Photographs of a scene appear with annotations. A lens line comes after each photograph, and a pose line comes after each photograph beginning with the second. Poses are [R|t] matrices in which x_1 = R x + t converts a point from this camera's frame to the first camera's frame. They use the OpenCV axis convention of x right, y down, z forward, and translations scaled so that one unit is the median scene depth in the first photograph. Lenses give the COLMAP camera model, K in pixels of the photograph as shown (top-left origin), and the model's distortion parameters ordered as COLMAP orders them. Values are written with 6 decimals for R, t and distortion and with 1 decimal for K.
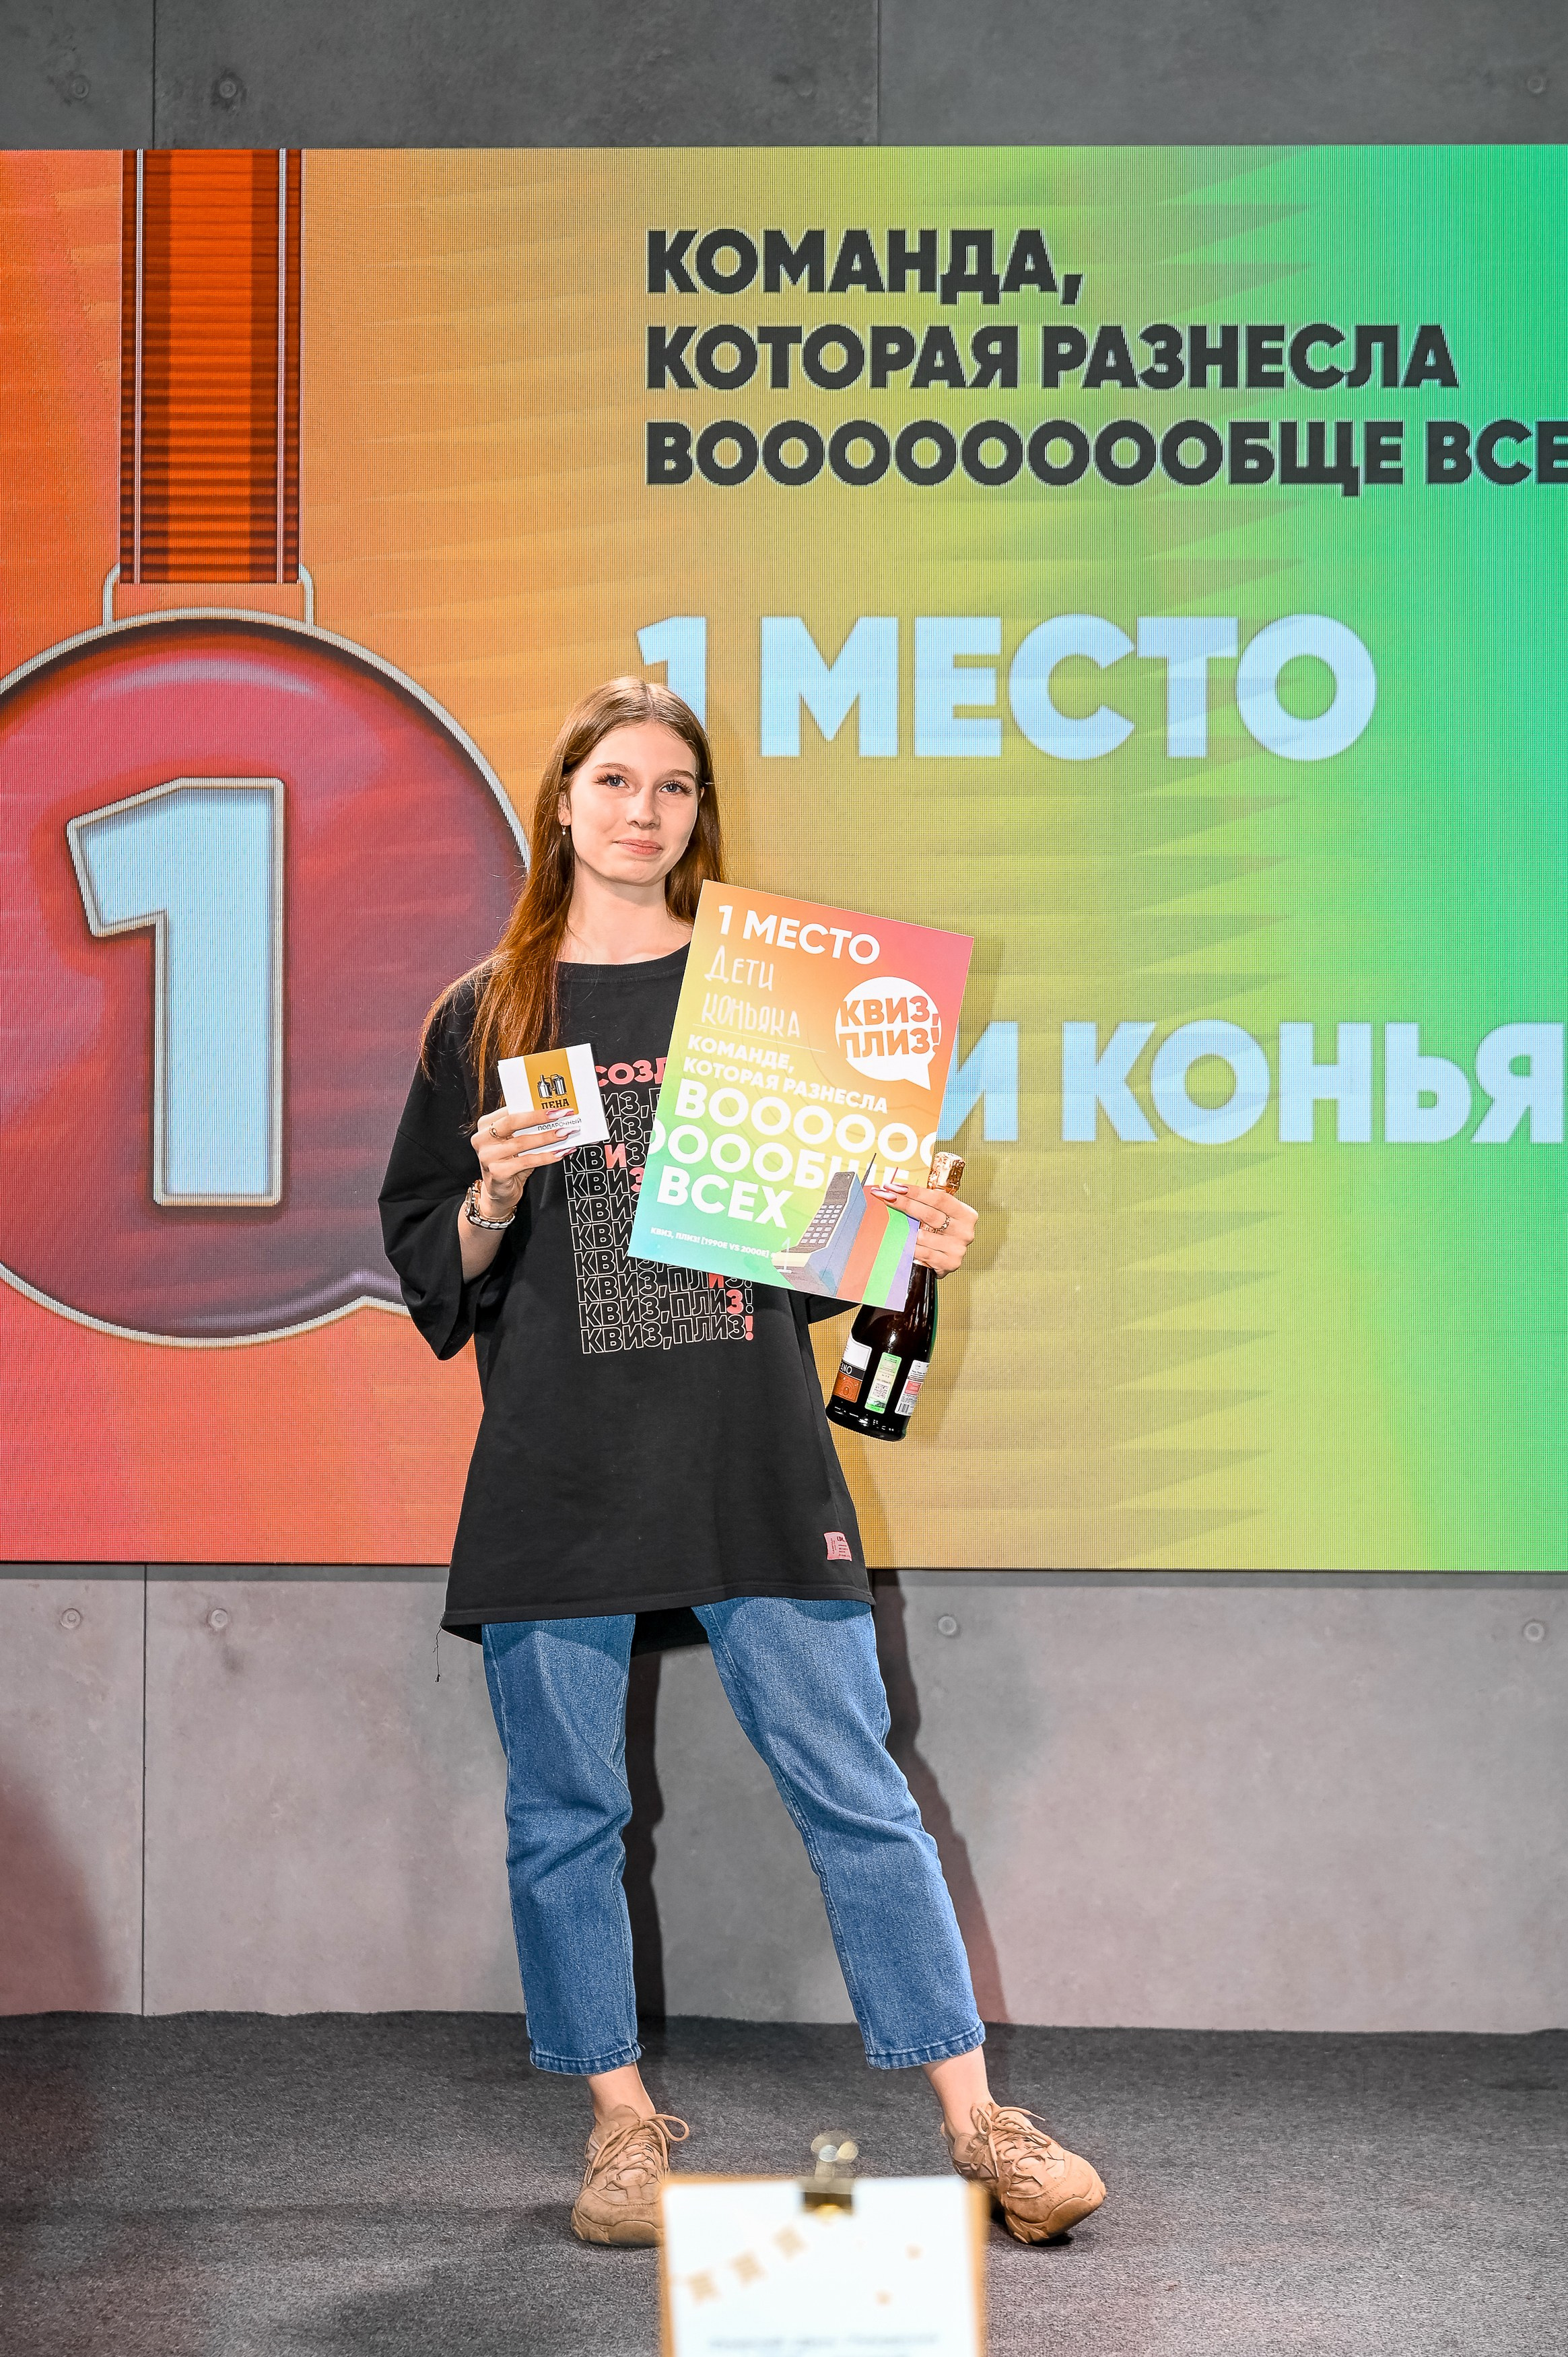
lens RADIAL K [[5089.0, 0, 868.4], [0, 5089.0, 1142.0], [0, 0, 1]] dist [0.030387, 0.000000]
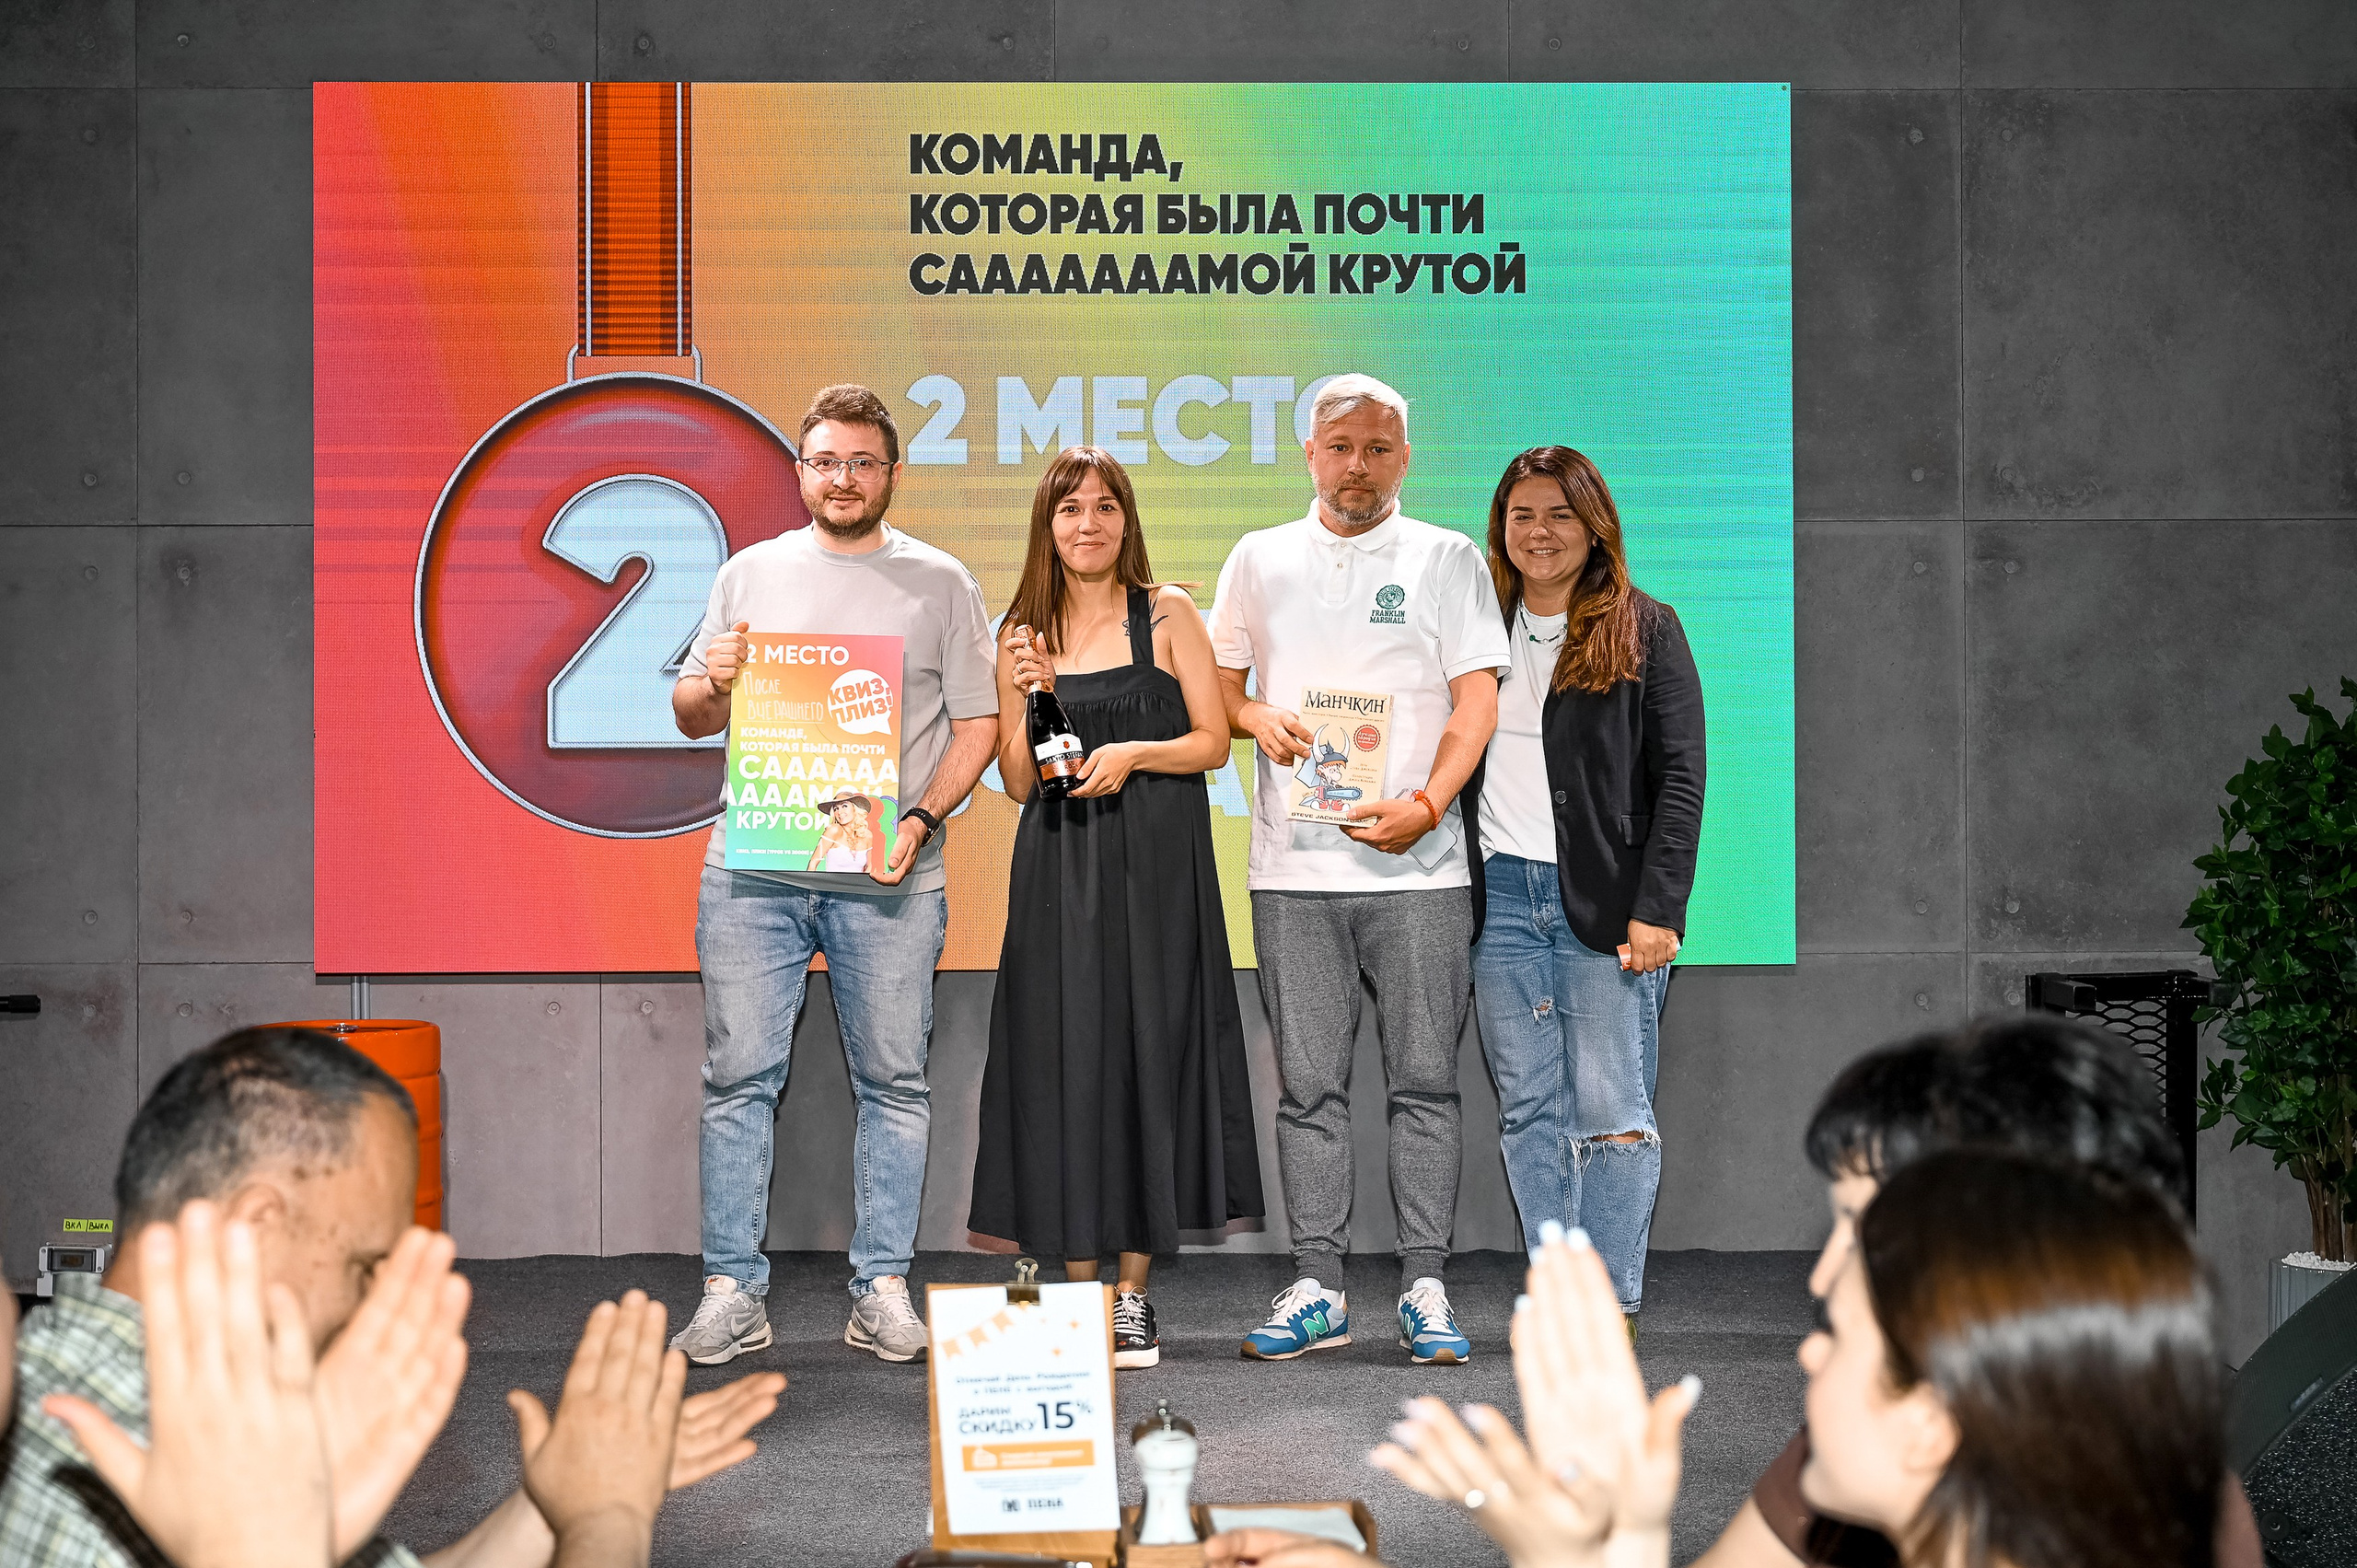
lens RADIAL K [[3486.8, 0, 1264.3], [0, 3486.8, 779.1], [0, 0, 1]] dist [0.018371, 0.000000]
pose [[0.998172, -0.008575, 0.059820, 0.000367], [0.007829, 0.999889, 0.012698, 0.010007], [-0.059922, -0.012206, 0.998128, -0.100172]]
